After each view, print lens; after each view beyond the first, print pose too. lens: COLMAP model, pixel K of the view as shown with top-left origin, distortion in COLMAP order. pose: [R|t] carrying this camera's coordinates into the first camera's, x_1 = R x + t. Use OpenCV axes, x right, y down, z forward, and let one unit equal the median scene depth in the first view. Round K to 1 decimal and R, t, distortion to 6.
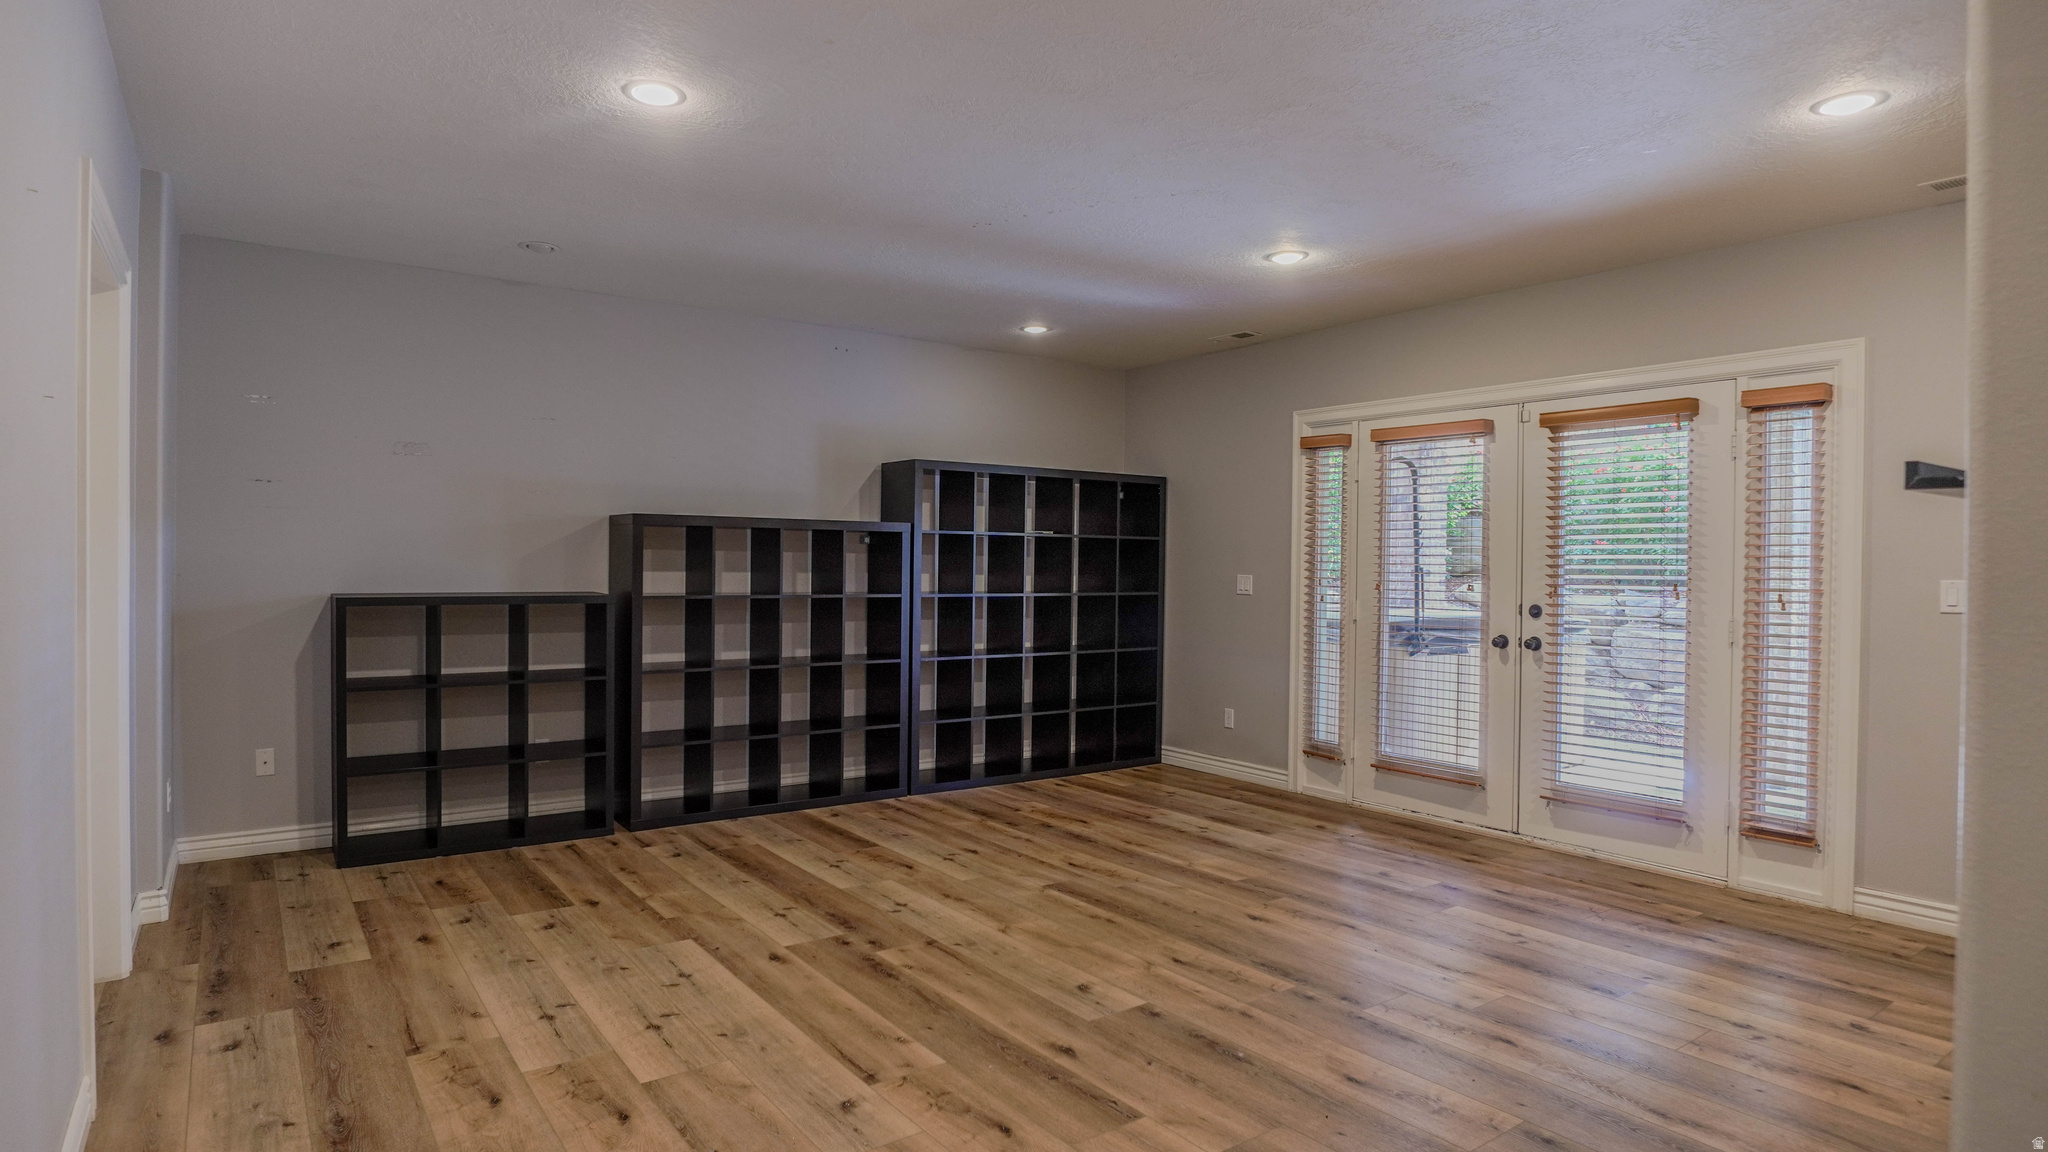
lens RADIAL K [[1112.0, 0, 1010.3], [0, 1112.0, 576.1], [0, 0, 1]] dist [-0.031376, 0.002339]
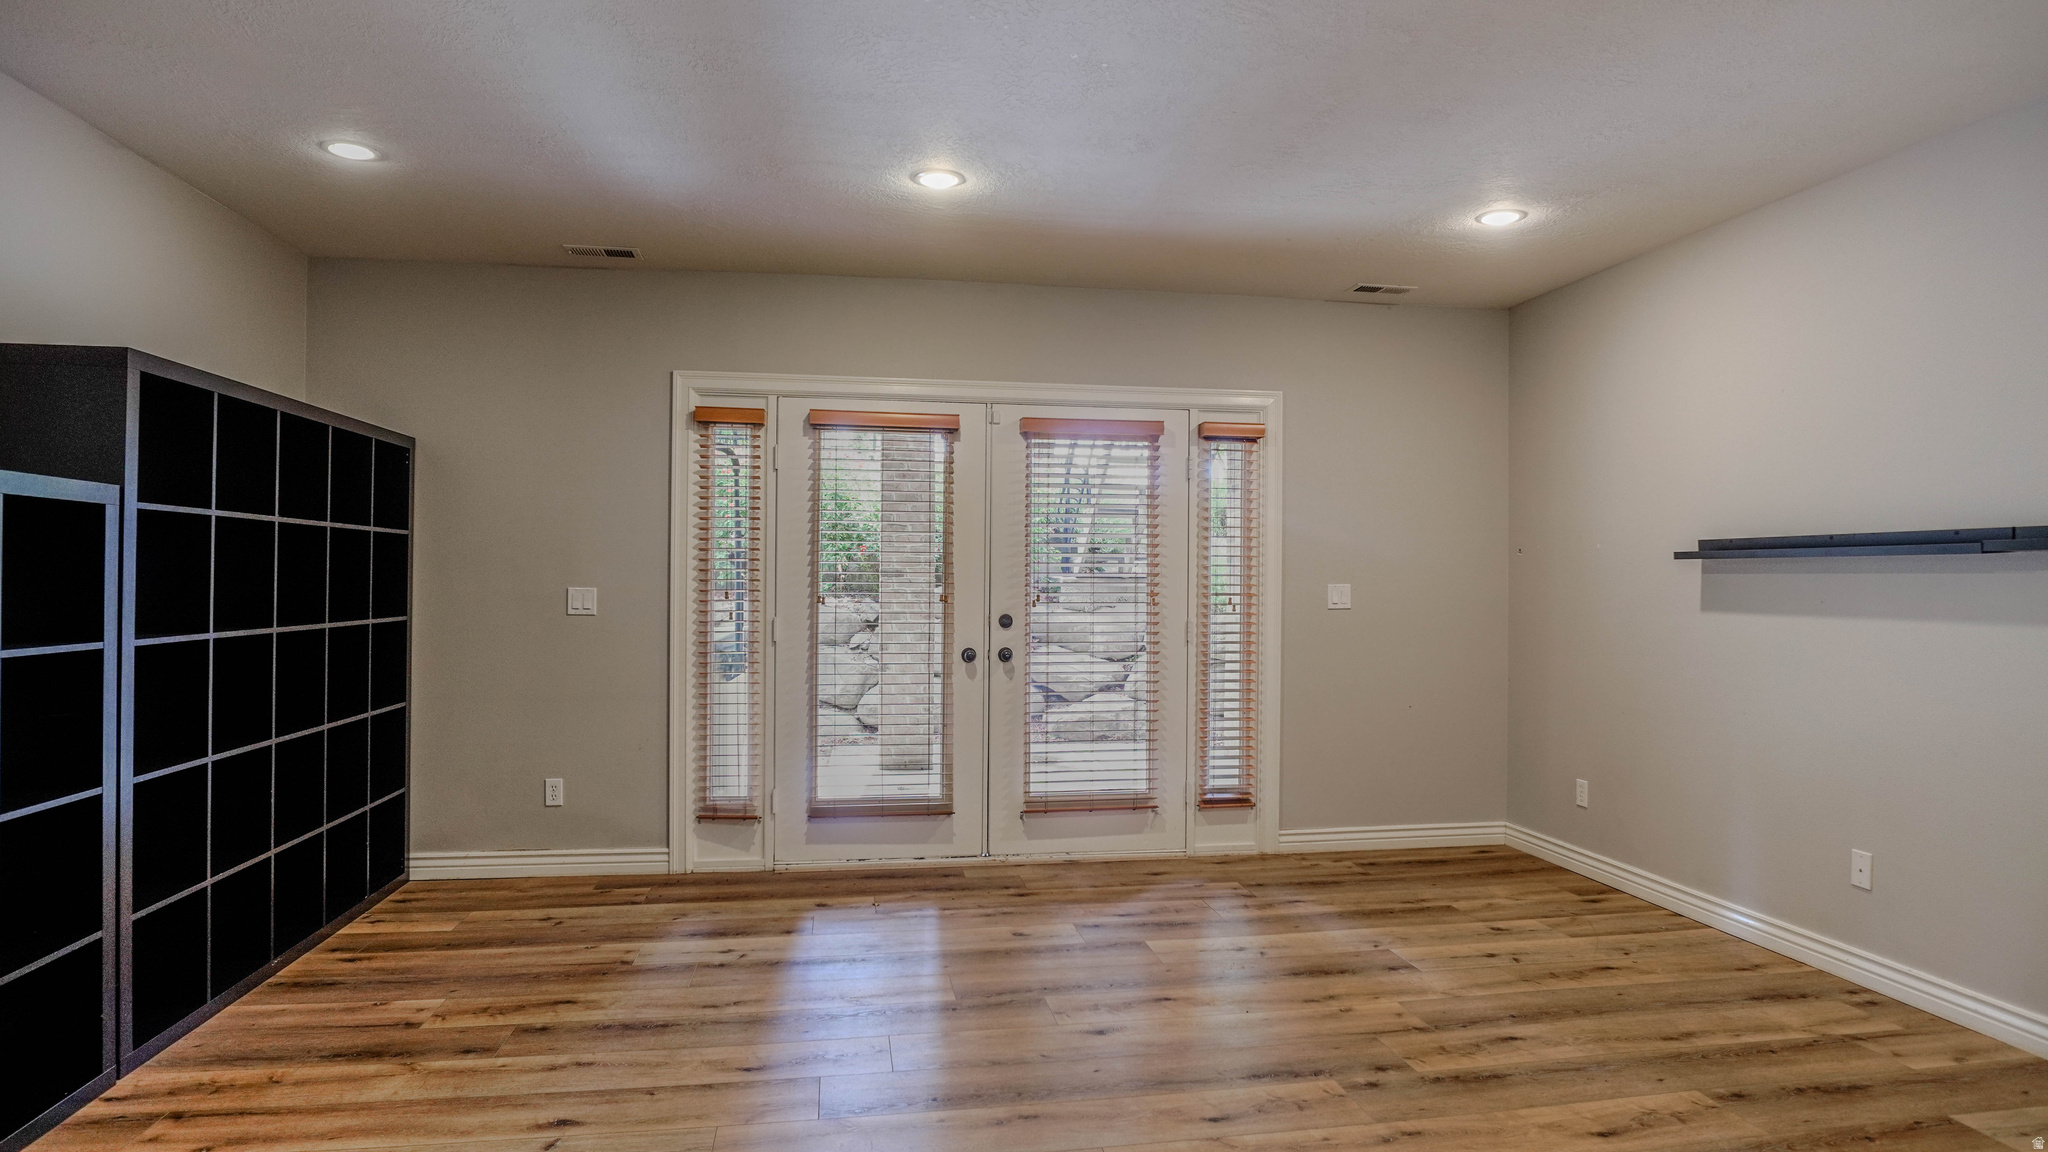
lens RADIAL K [[1112.0, 0, 1023.3], [0, 1112.0, 570.9], [0, 0, 1]] dist [-0.031376, 0.002339]
pose [[0.436795, -0.000567, 0.899561, -0.410436], [0.009053, 0.999952, -0.003766, -0.008647], [-0.899516, 0.009789, 0.436779, 0.584948]]
